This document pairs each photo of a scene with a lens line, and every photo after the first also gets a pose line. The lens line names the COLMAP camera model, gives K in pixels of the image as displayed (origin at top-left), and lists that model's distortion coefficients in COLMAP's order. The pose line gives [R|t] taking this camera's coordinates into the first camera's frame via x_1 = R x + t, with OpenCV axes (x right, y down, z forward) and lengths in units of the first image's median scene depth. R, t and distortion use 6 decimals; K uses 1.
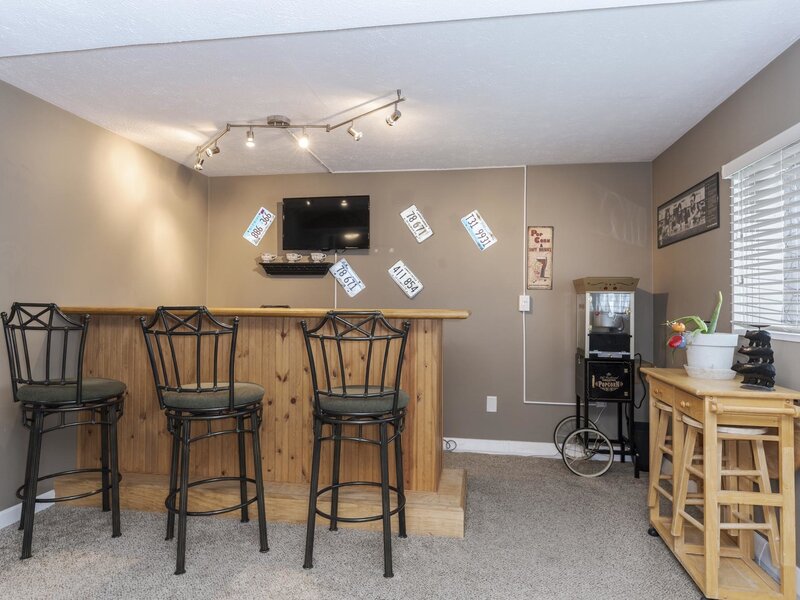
lens RADIAL K [[496.4, 0, 400.0], [0, 496.4, 300.0], [0, 0, 1]] dist [0.000658, 0.000289]
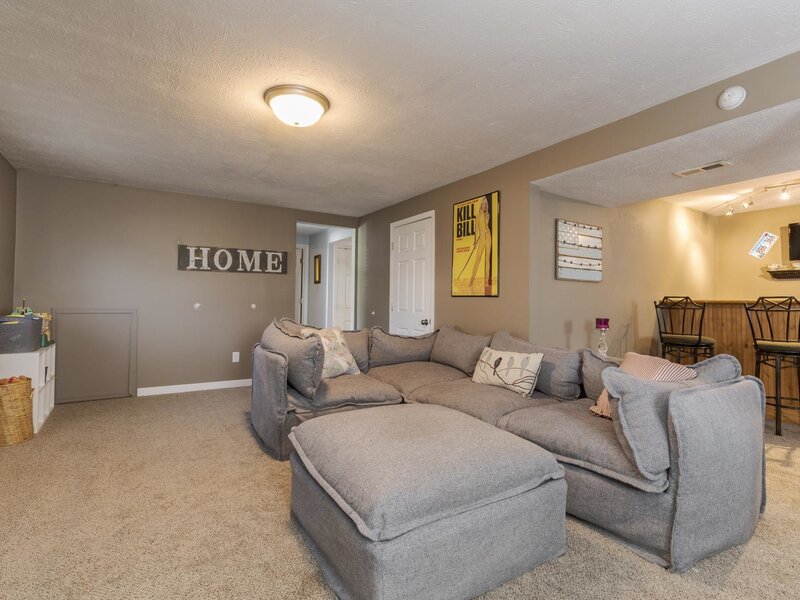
lens RADIAL K [[392.9, 0, 400.0], [0, 392.9, 300.0], [0, 0, 1]] dist [-0.000848, 0.000561]
pose [[0.658448, 0.012414, -0.752524, -0.124444], [-0.012865, 0.999904, 0.005238, 0.017580], [0.752516, 0.006232, 0.658544, -0.558698]]
